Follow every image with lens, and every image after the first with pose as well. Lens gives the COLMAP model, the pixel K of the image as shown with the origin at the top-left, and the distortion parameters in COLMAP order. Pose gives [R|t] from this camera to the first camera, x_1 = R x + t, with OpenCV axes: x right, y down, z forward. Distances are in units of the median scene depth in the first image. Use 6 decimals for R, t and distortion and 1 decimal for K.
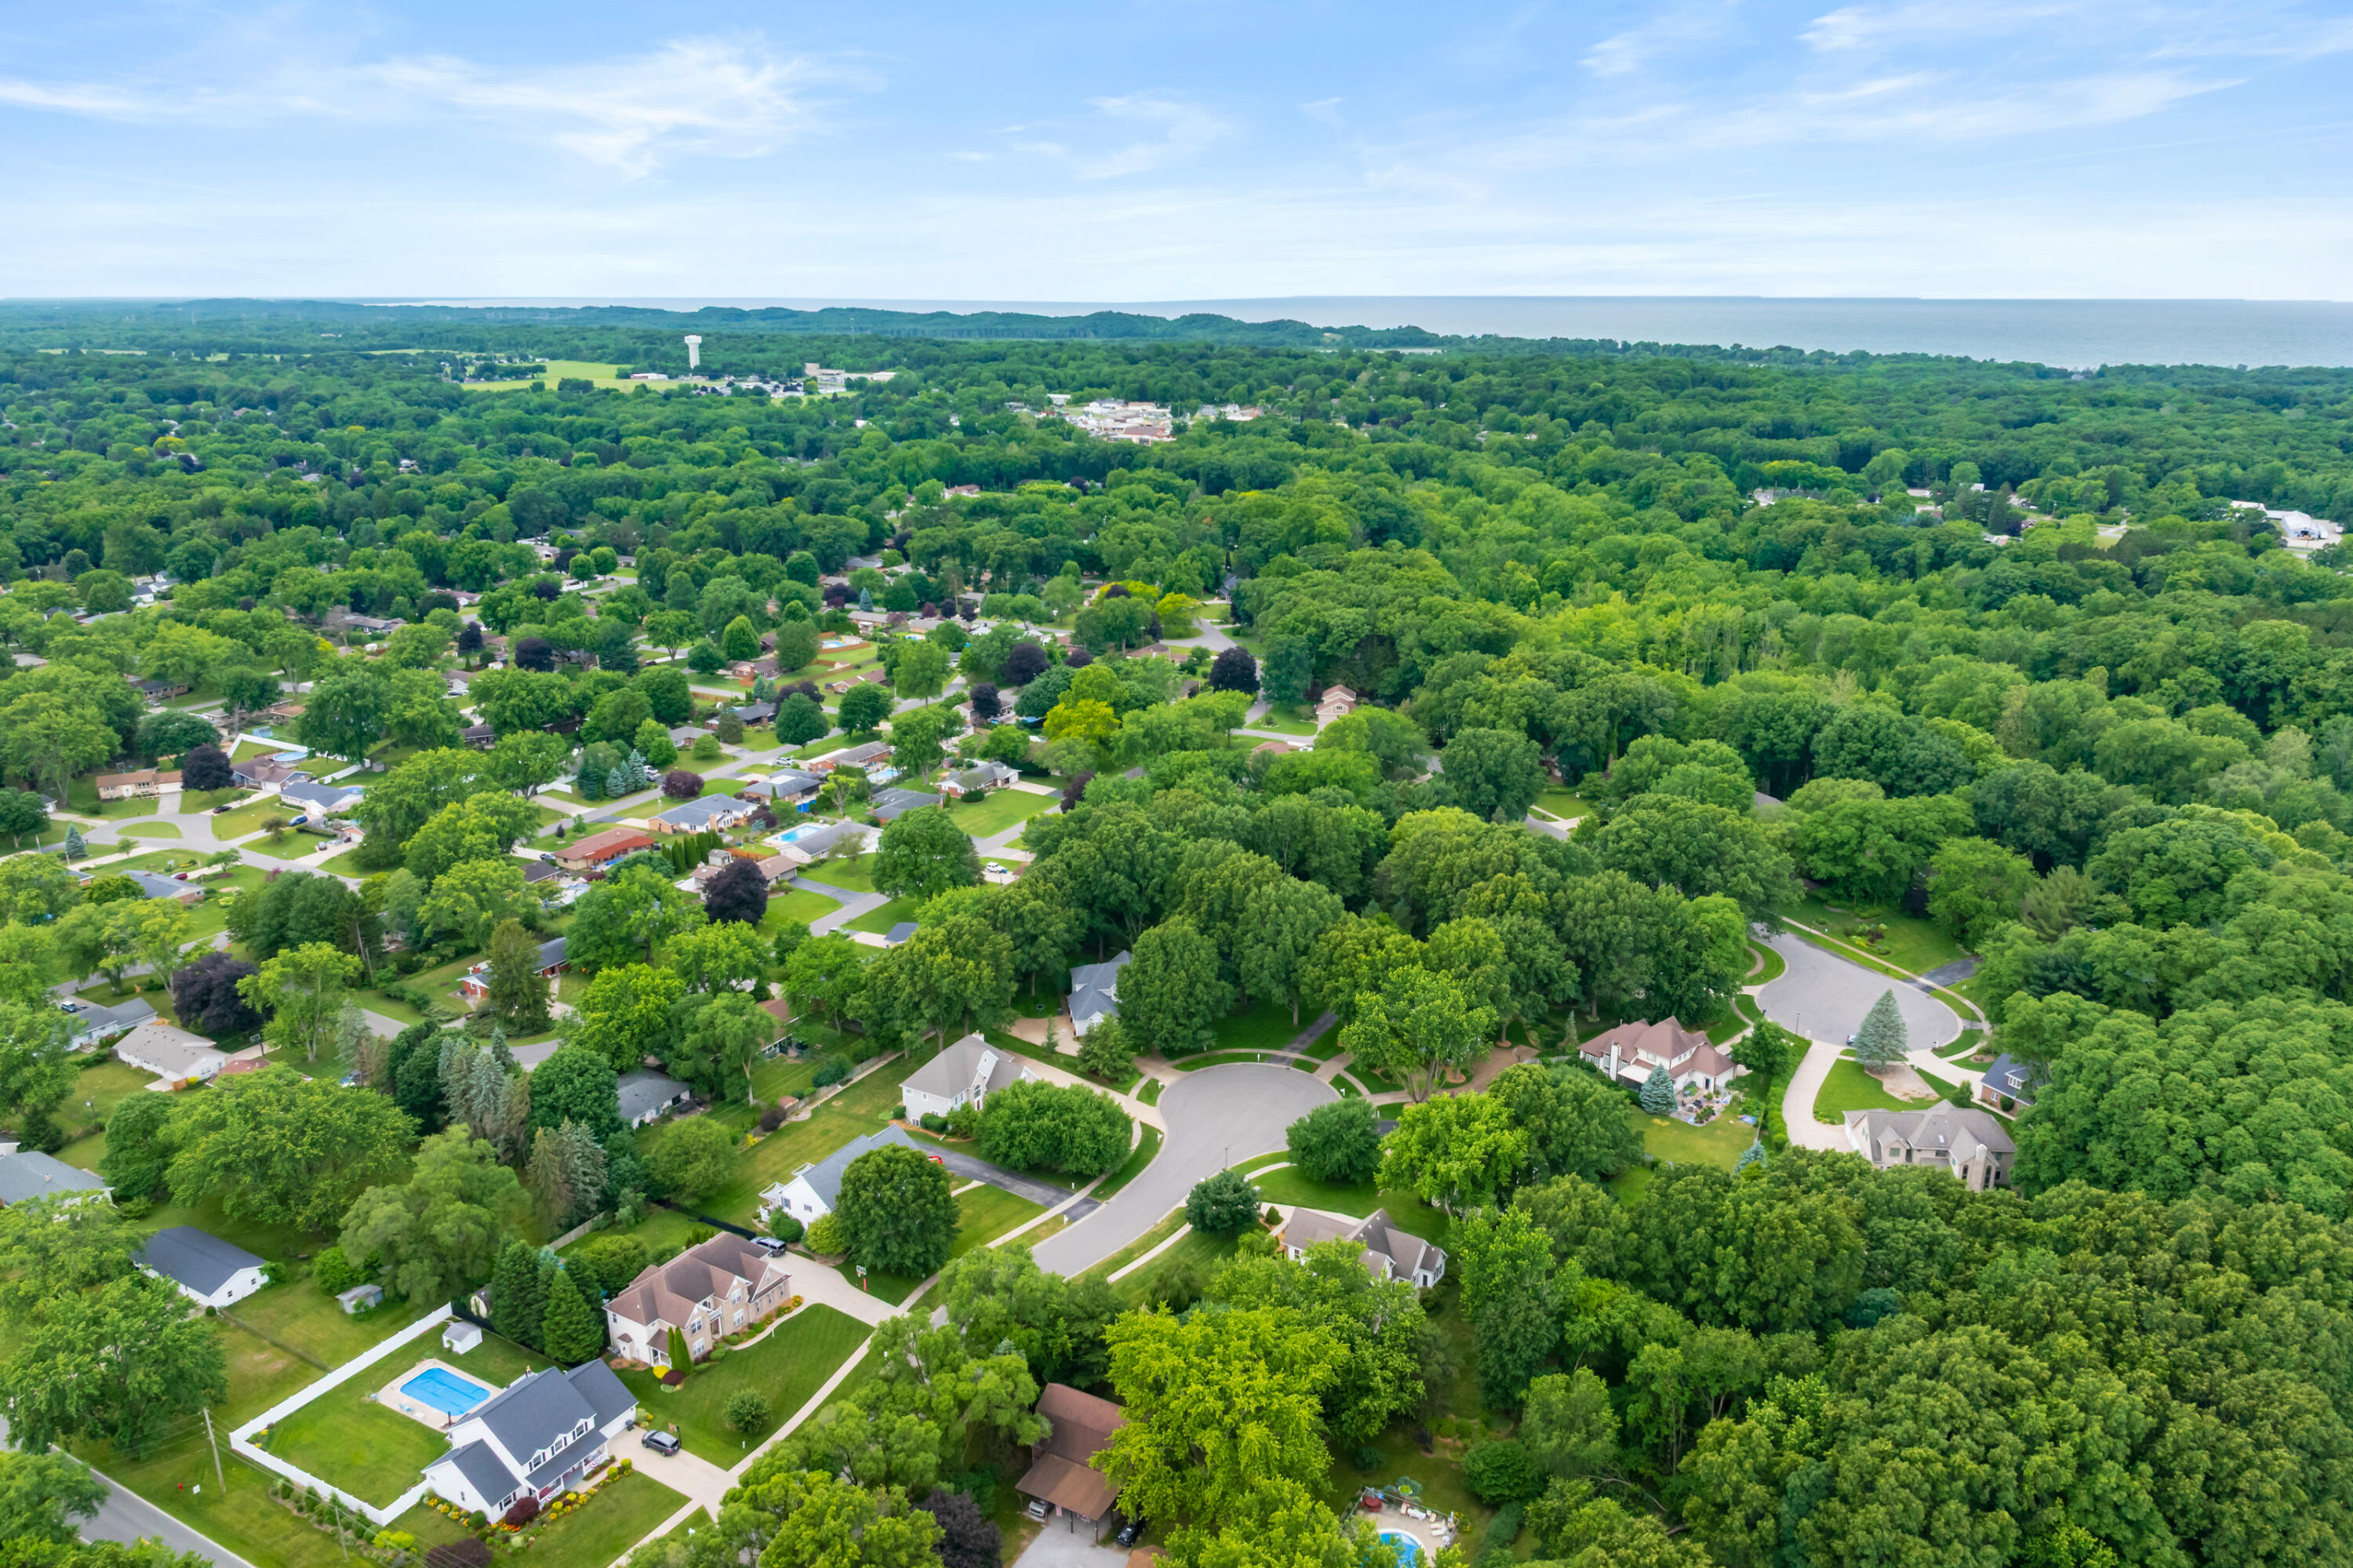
lens RADIAL K [[1653.2, 0, 1176.5], [0, 1653.2, 784.0], [0, 0, 1]] dist [-0.026360, 0.010689]
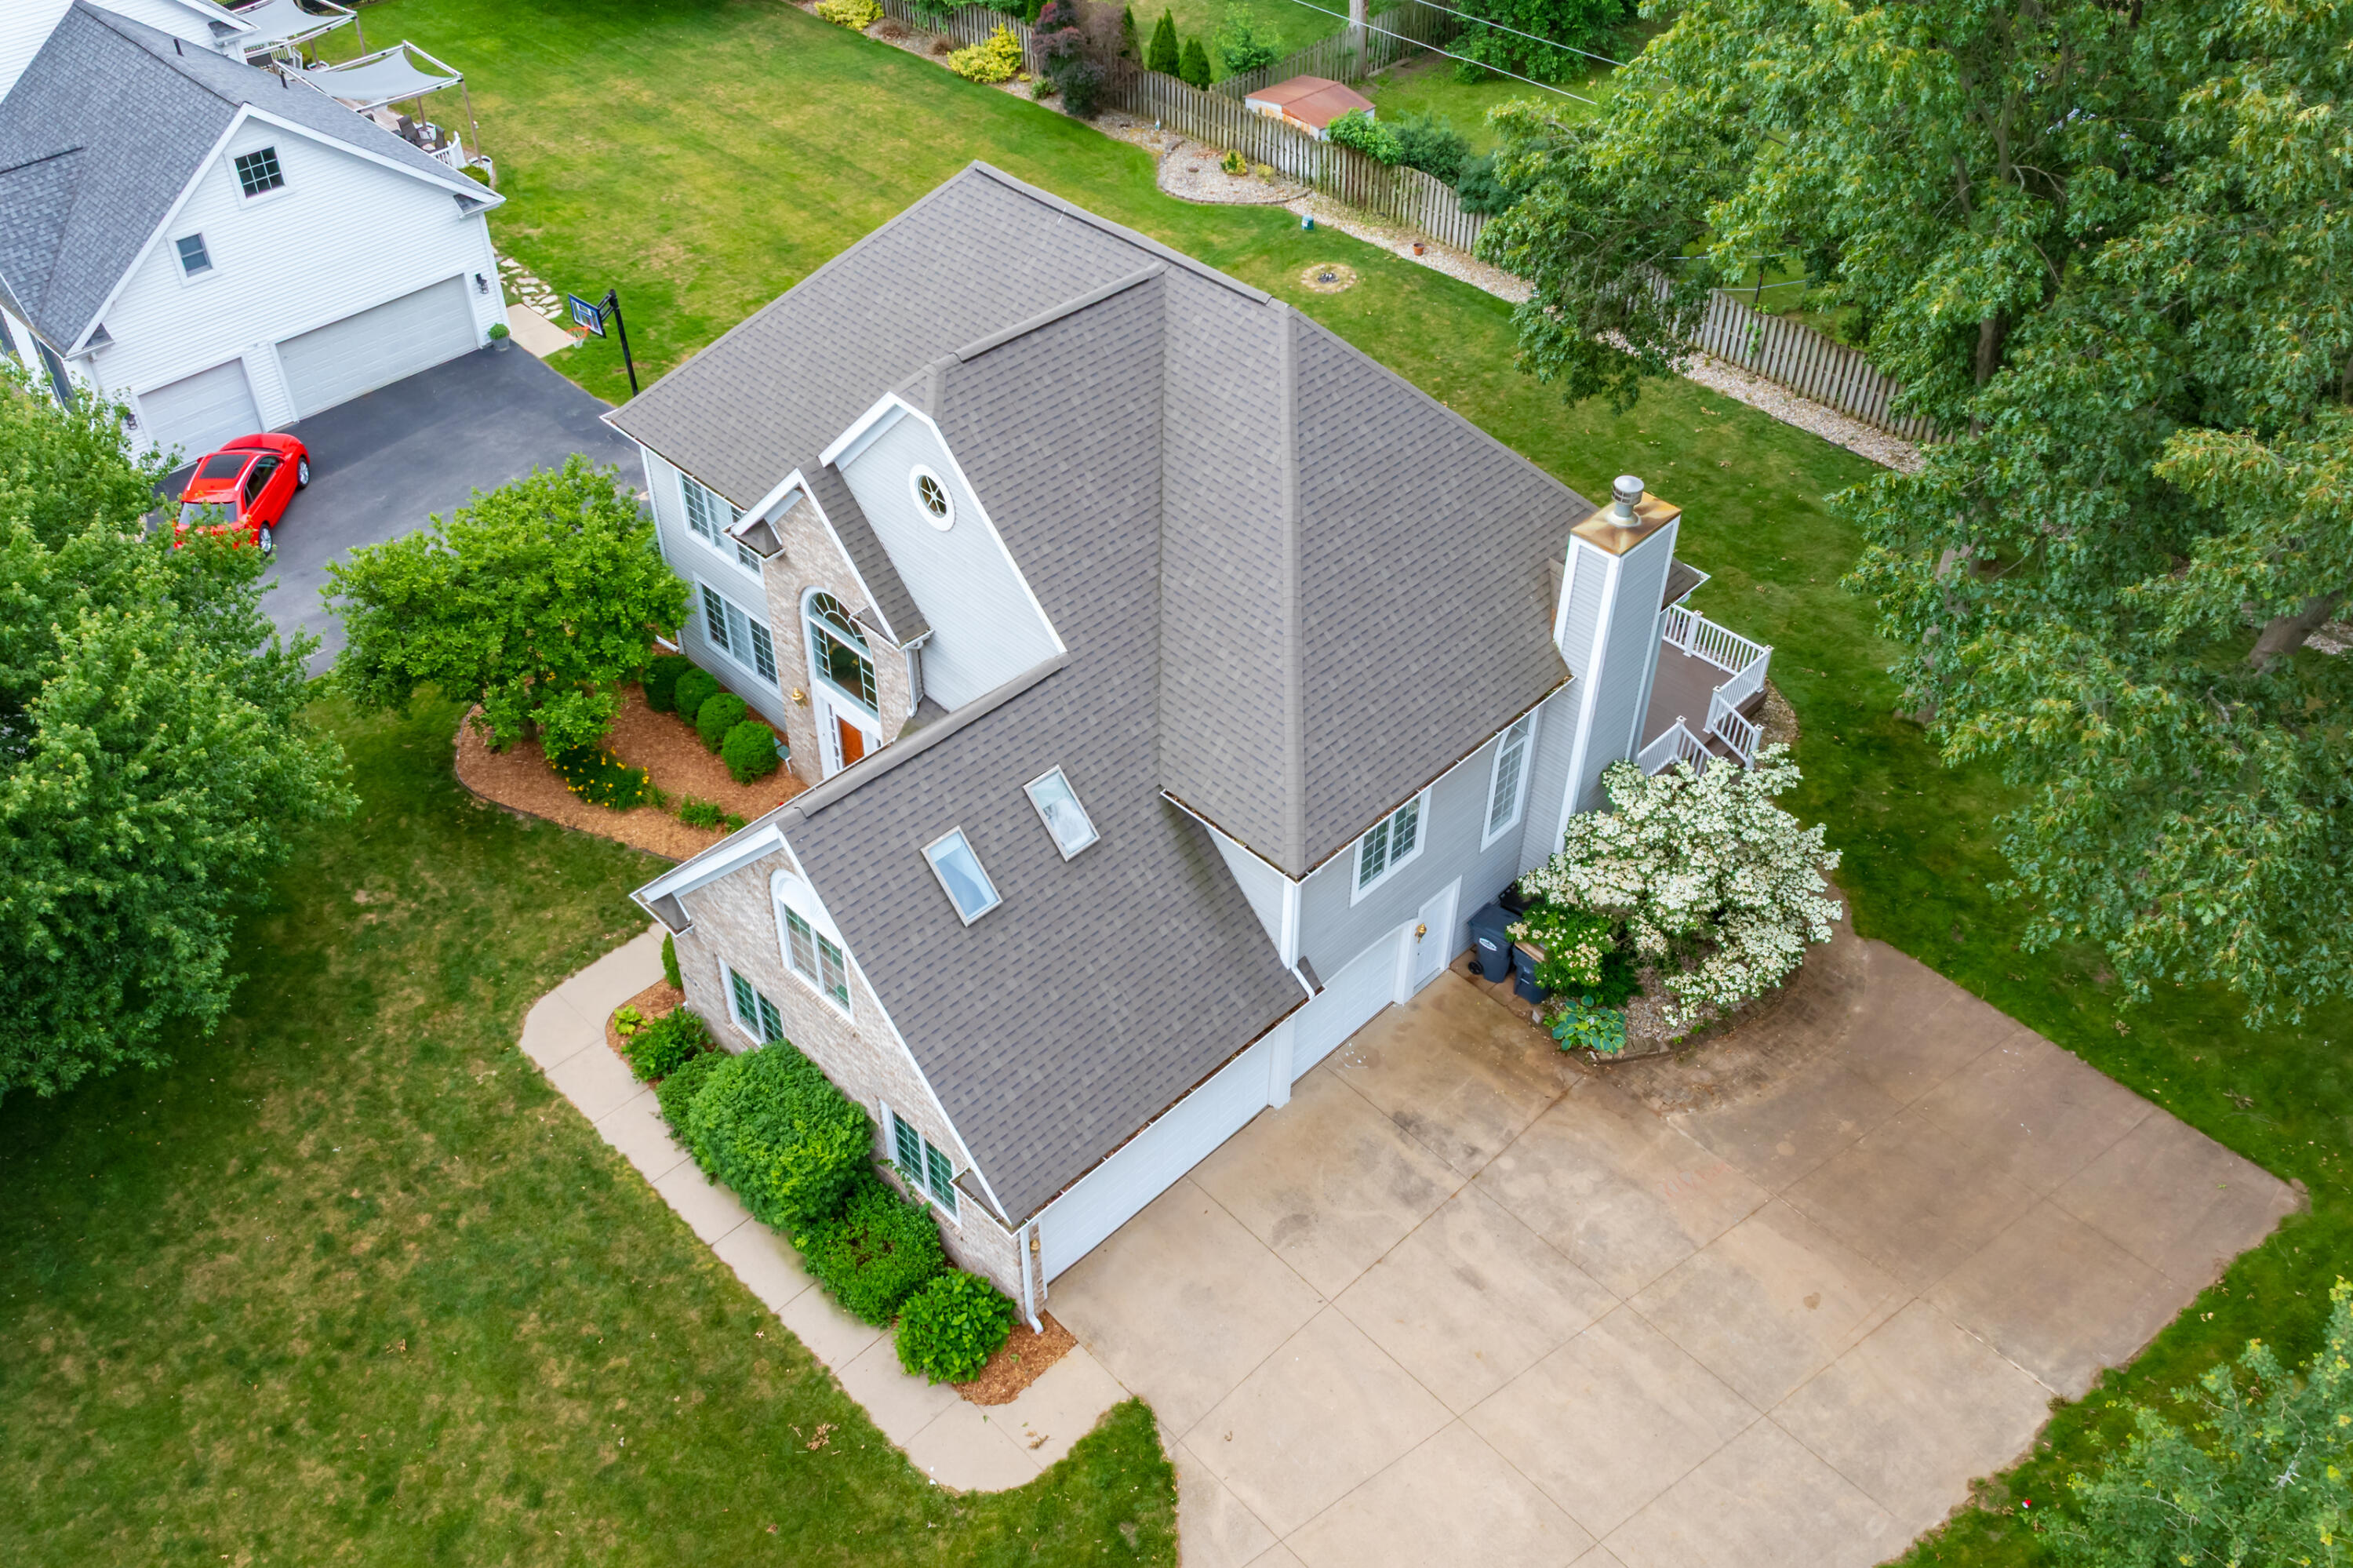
lens RADIAL K [[1989.6, 0, 1157.3], [0, 1989.6, 751.7], [0, 0, 1]] dist [-0.027995, 0.005222]
pose [[-0.262133, 0.629959, -0.731053, -0.025724], [-0.281272, 0.674777, 0.682321, 0.089849], [0.923132, 0.384484, 0.000309, 0.943862]]
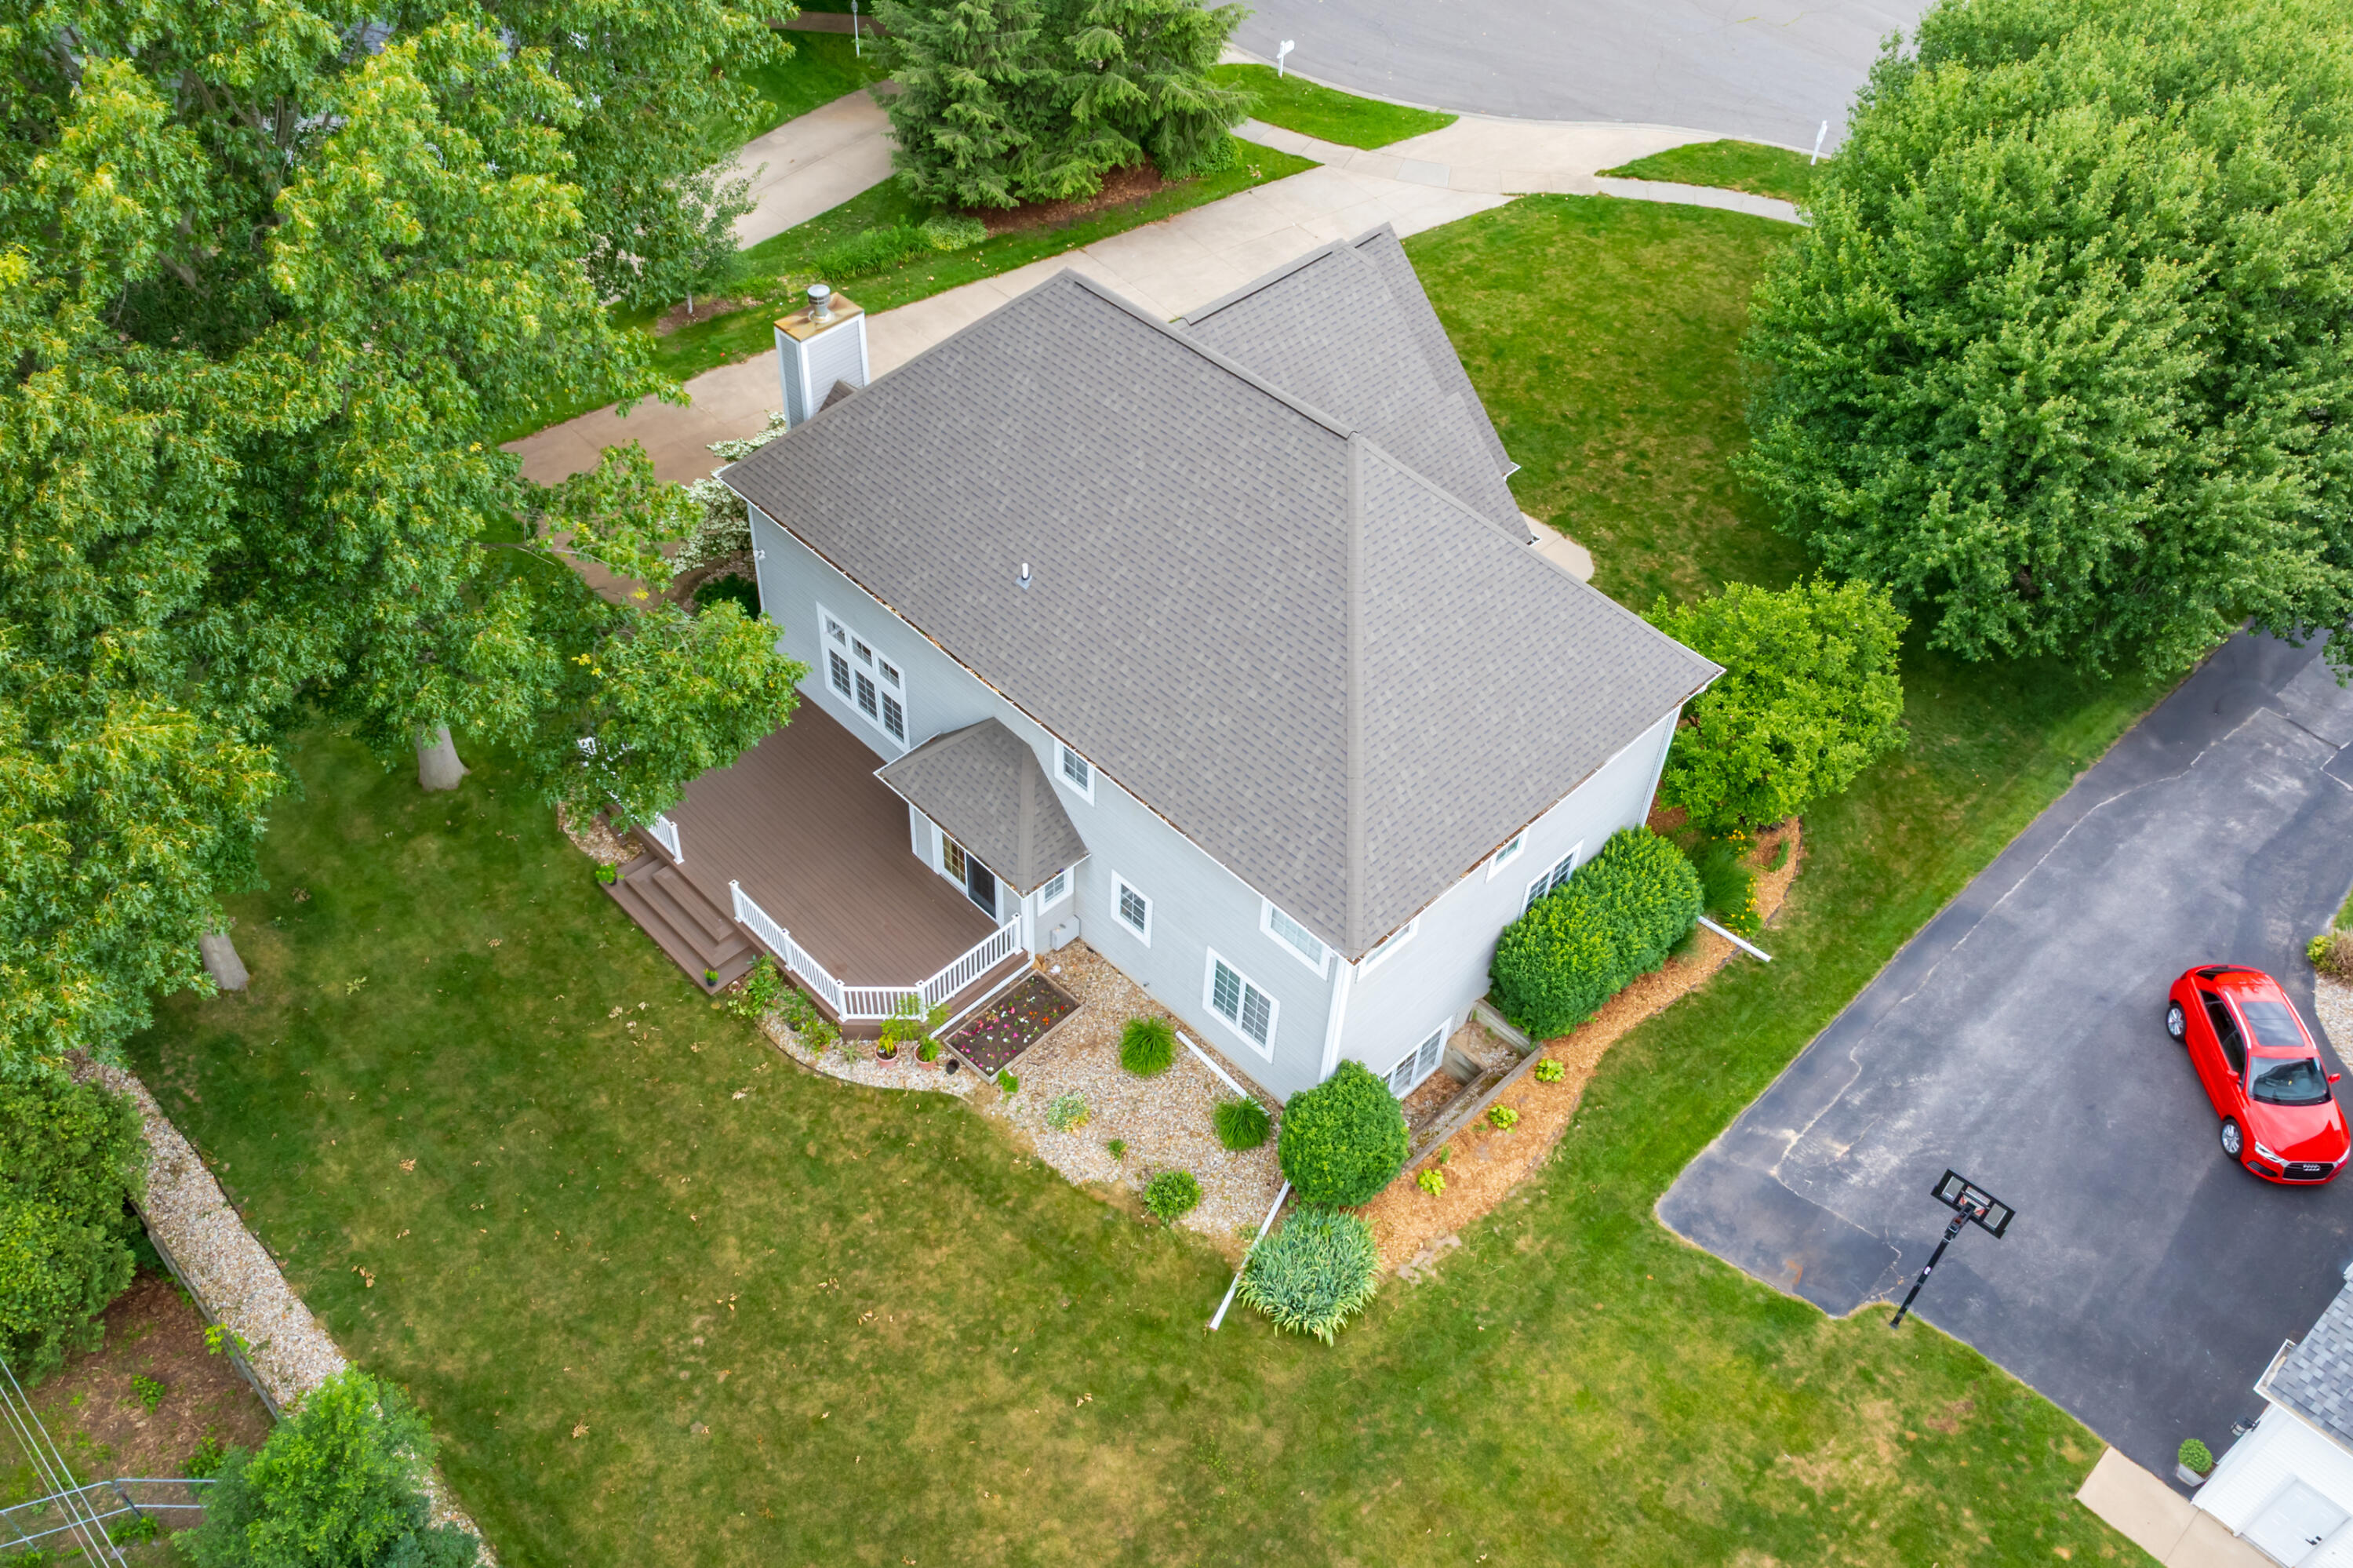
lens RADIAL K [[1980.1, 0, 1074.0], [0, 1980.1, 734.0], [0, 0, 1]] dist [-0.033284, 0.009682]
pose [[0.295089, -0.665178, 0.685901, -0.225460], [0.268291, 0.746672, 0.608688, 0.087766], [-0.917029, 0.004404, 0.398796, 0.890152]]
